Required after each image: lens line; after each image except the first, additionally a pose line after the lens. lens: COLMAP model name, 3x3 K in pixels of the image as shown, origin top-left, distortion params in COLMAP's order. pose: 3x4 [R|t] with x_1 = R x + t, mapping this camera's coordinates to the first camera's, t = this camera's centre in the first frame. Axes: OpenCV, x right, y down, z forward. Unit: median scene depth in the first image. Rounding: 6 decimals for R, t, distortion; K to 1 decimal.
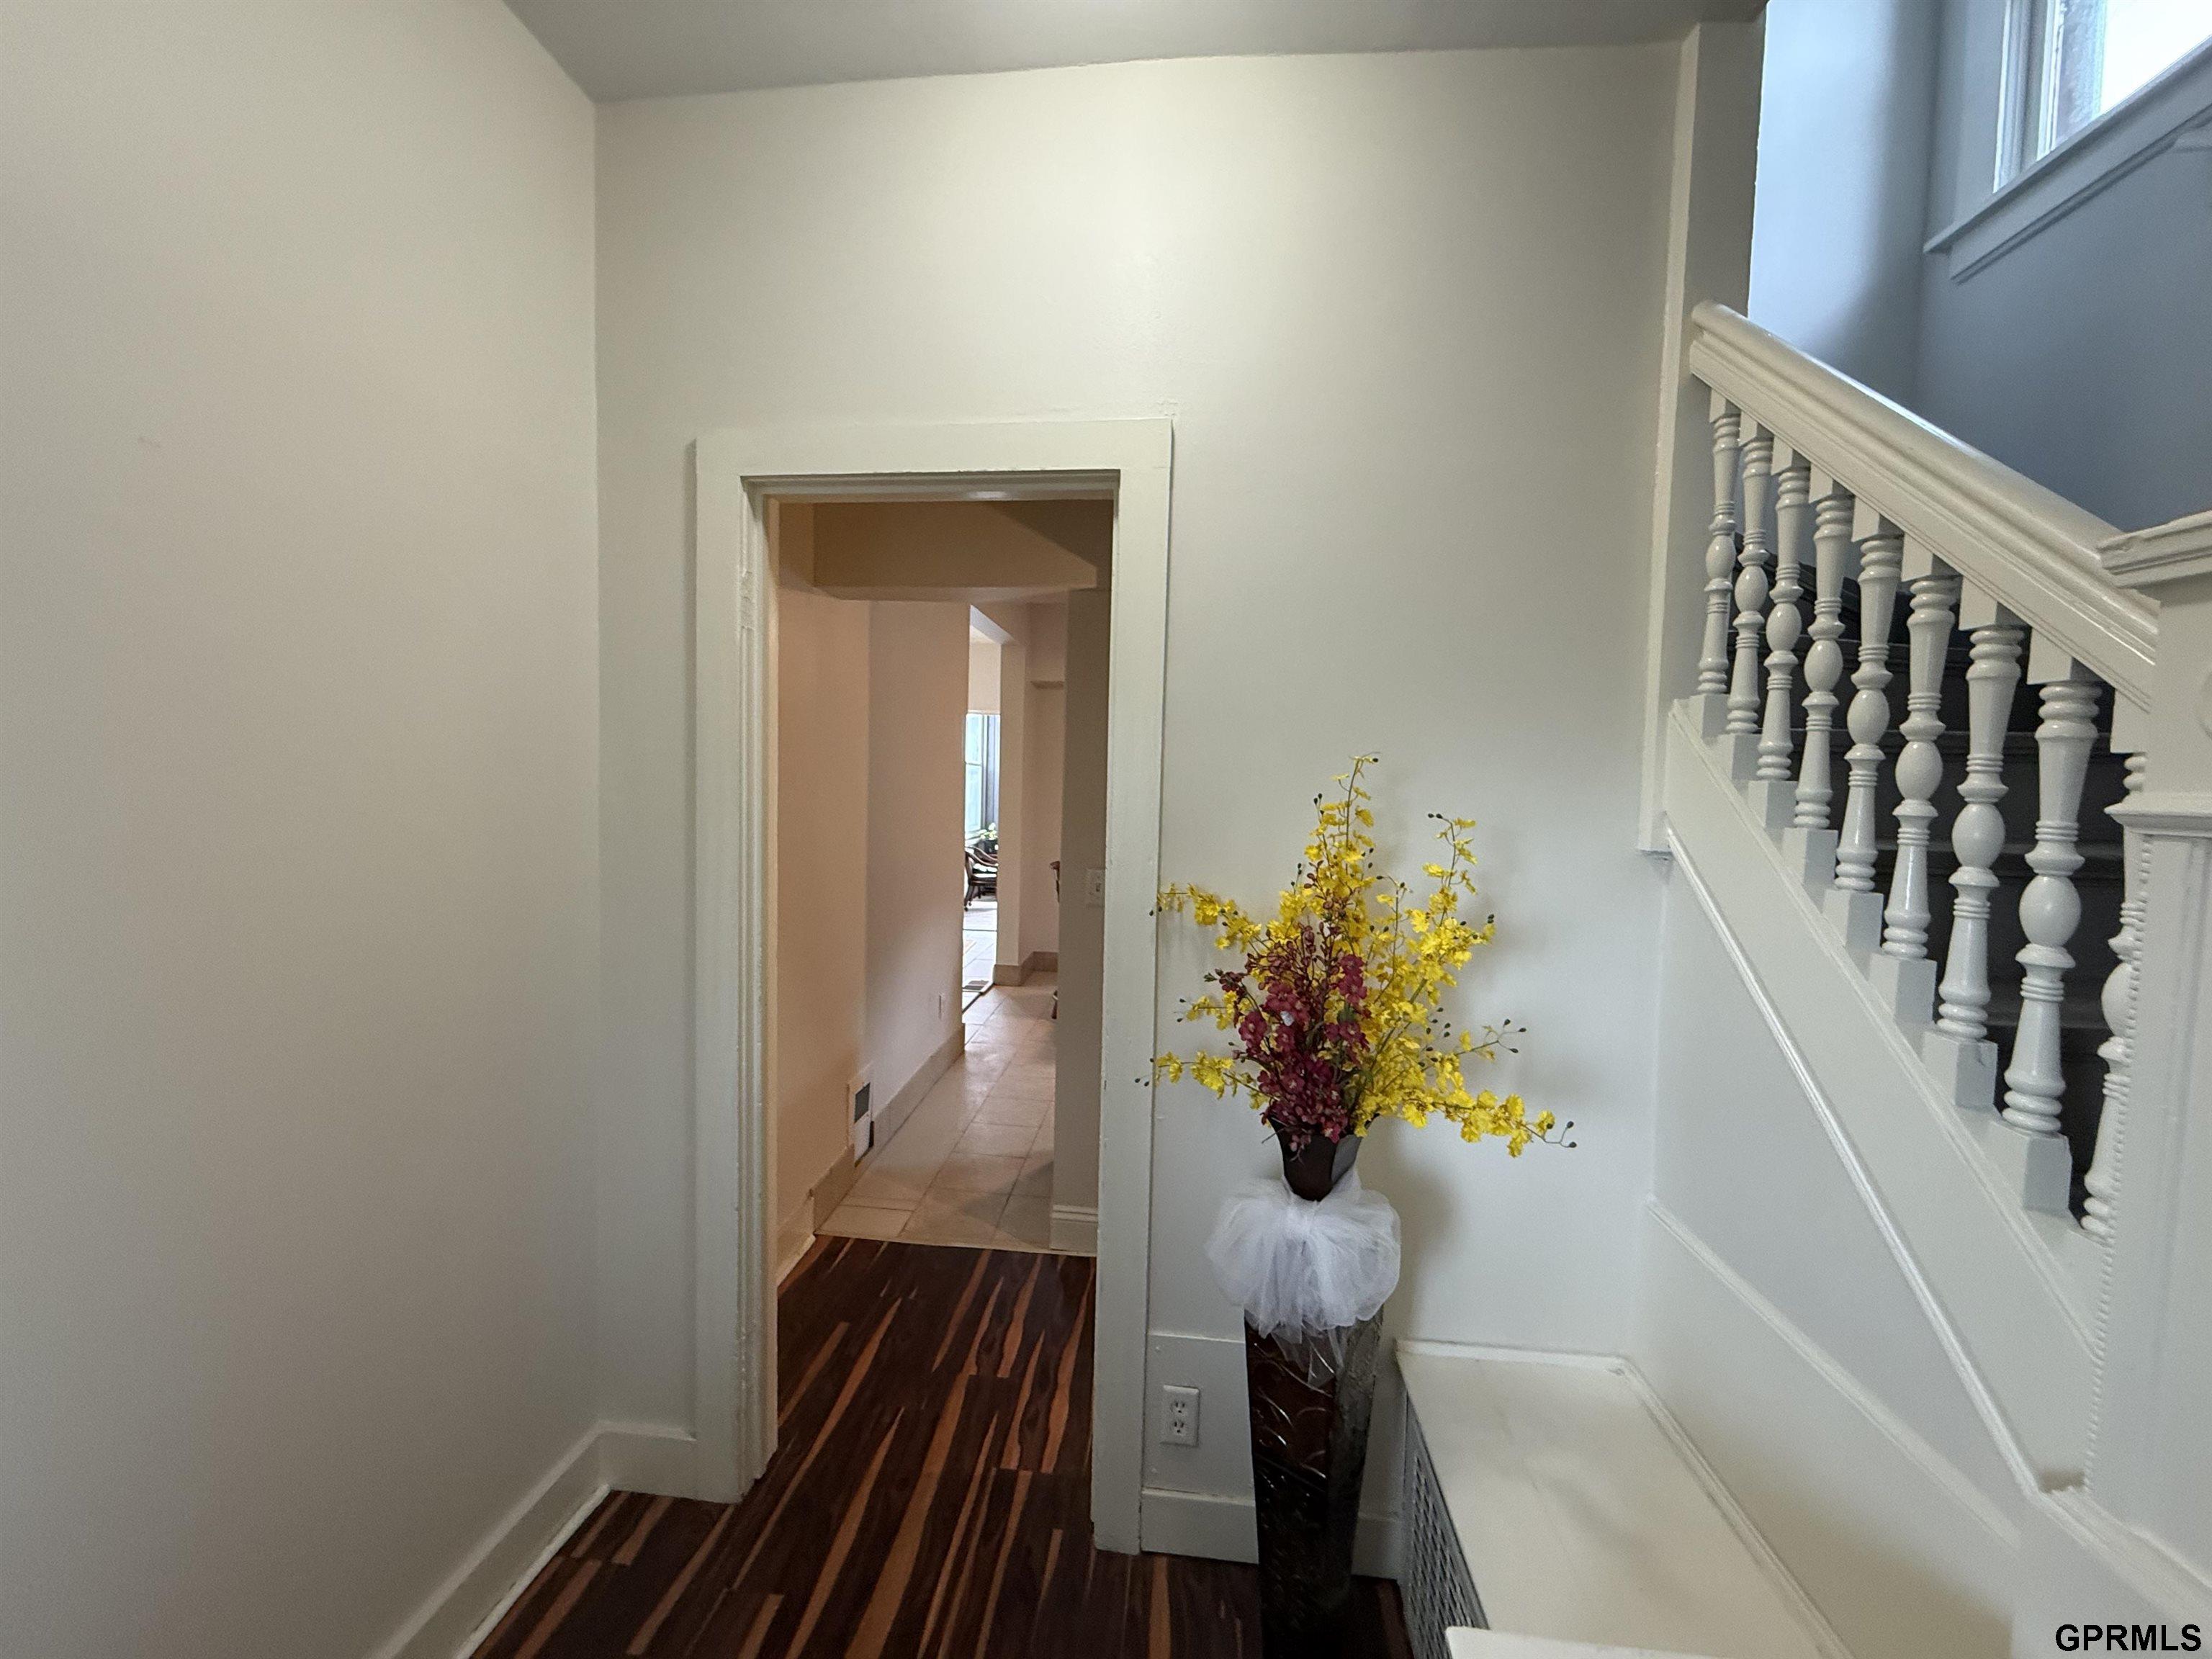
lens RADIAL K [[882.3, 0, 1106.2], [0, 882.3, 825.1], [0, 0, 1]] dist [0.002436, 0.000335]
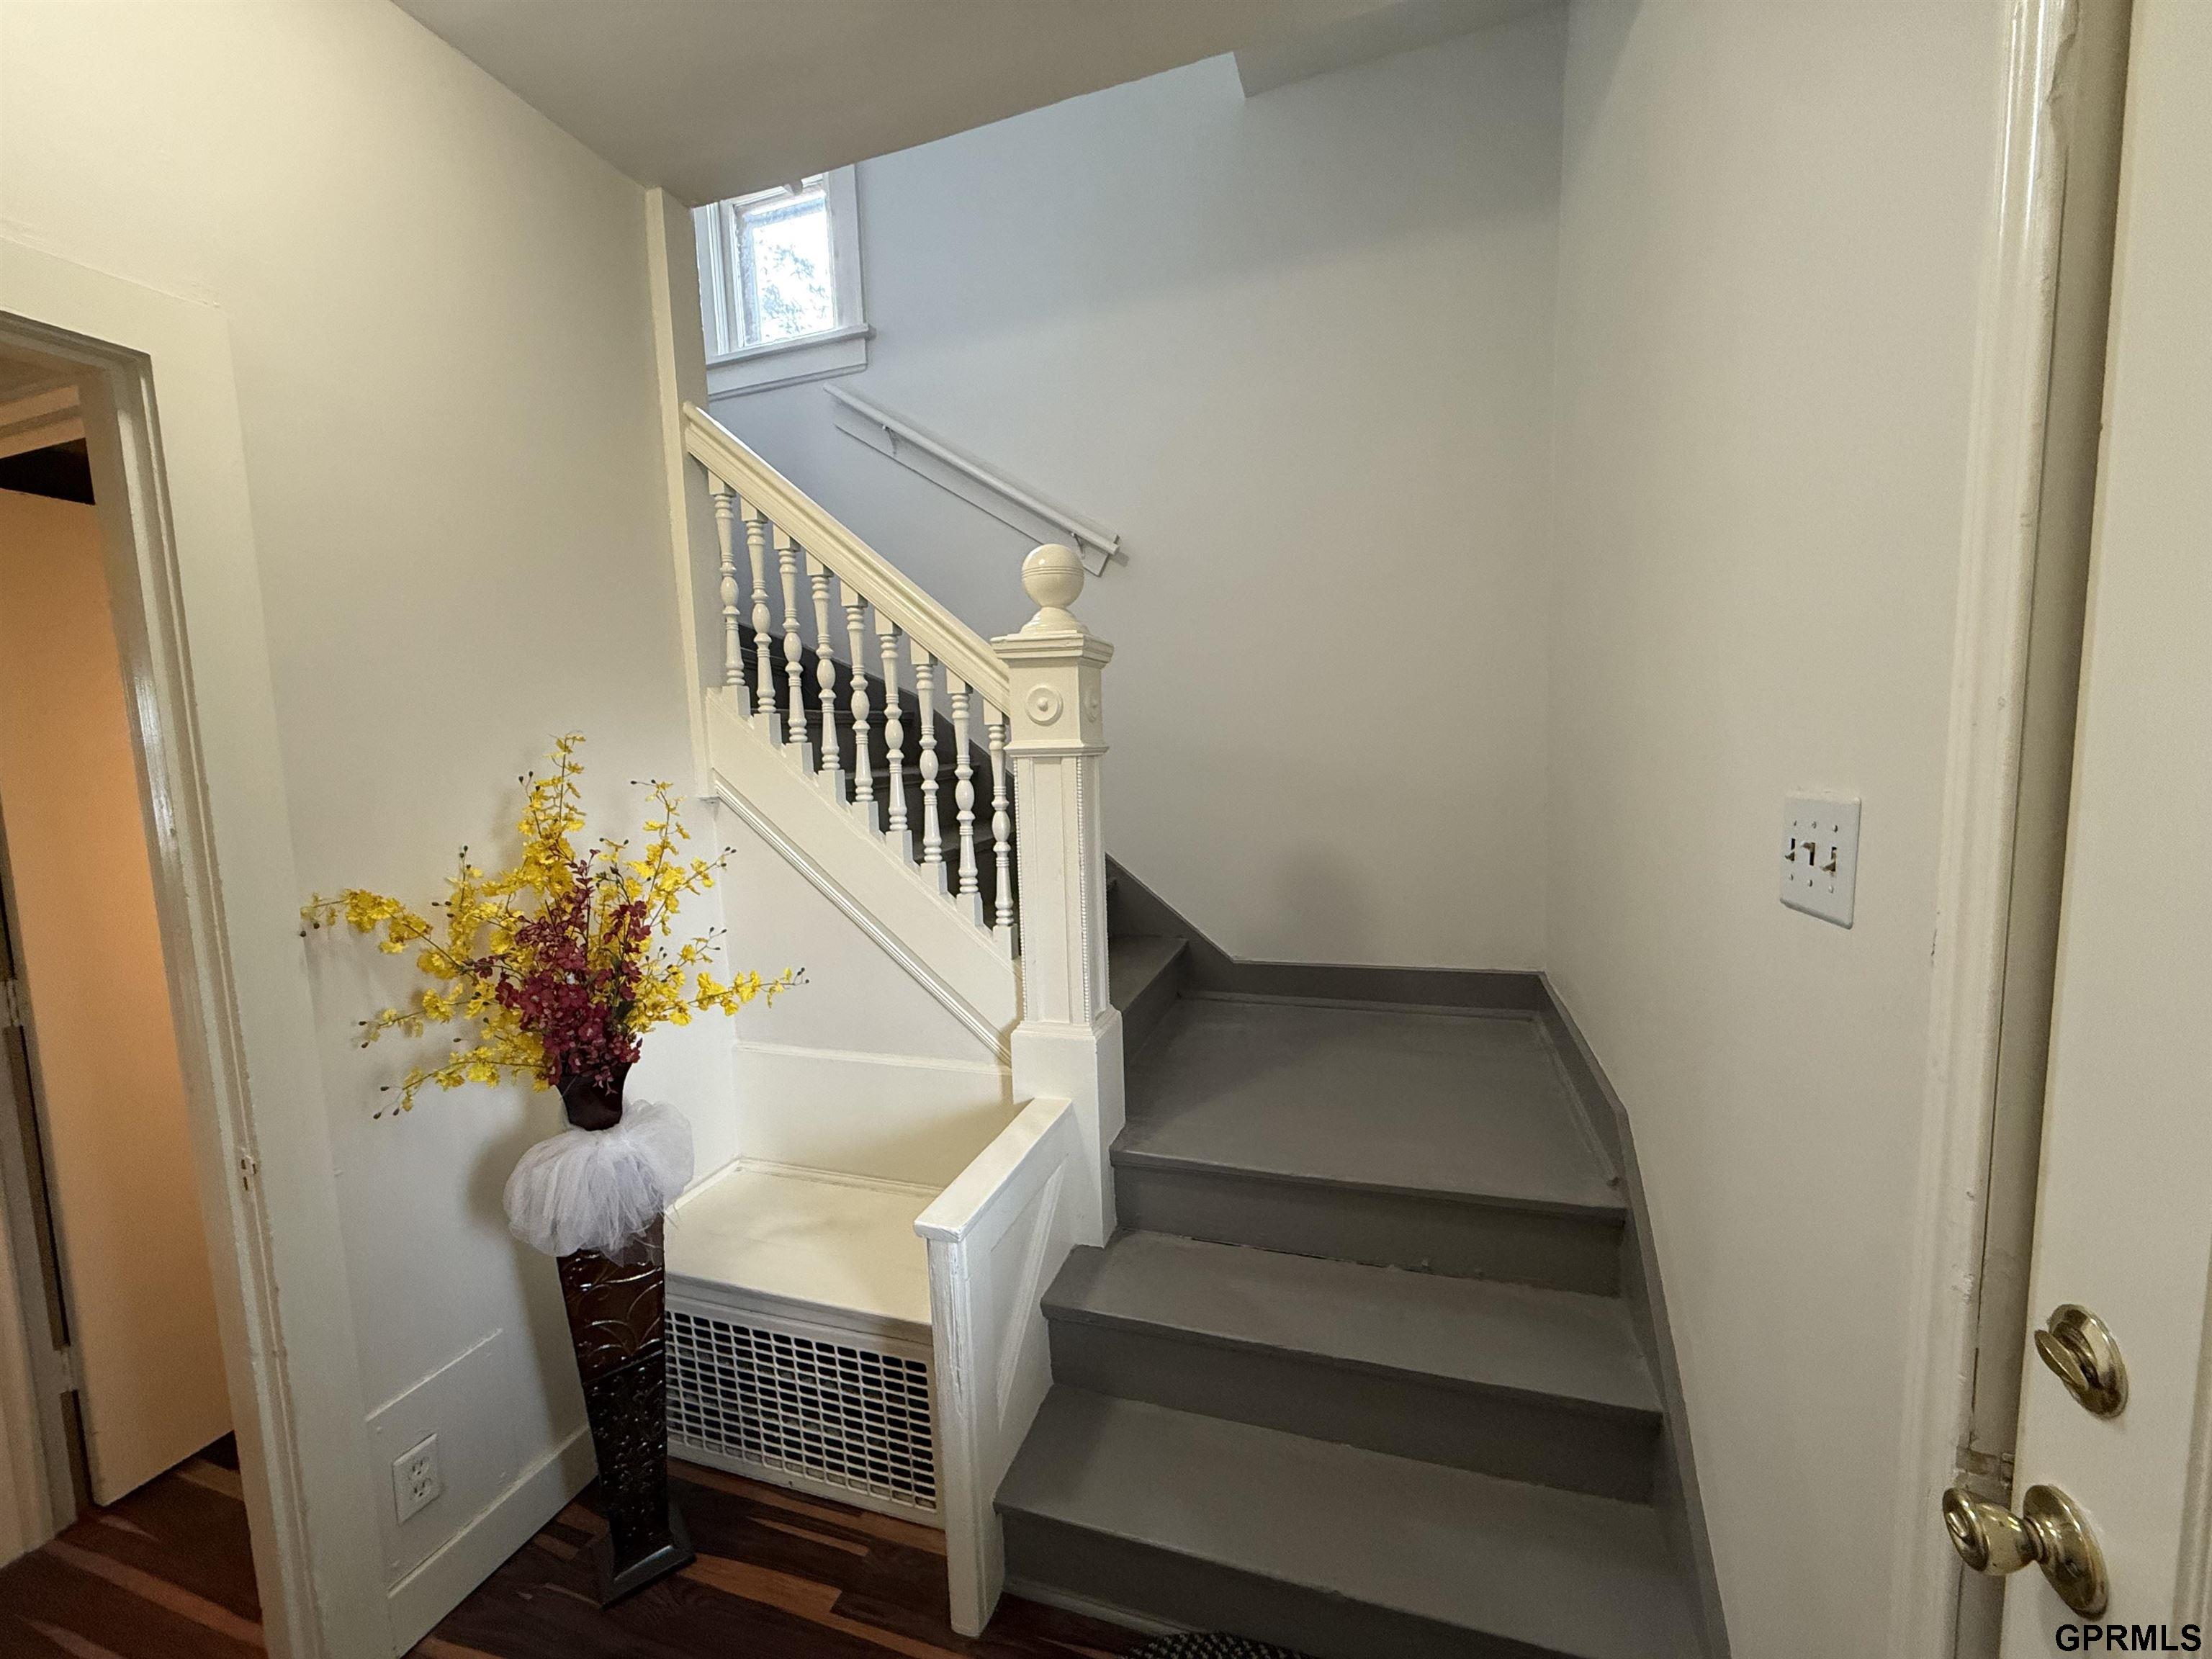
lens RADIAL K [[882.3, 0, 1103.9], [0, 882.3, 826.4], [0, 0, 1]] dist [0.002436, 0.000335]
pose [[0.221026, -0.128229, 0.966801, -0.630074], [0.089823, 0.989782, 0.110742, -0.025221], [-0.971123, 0.062365, 0.230285, 0.088579]]
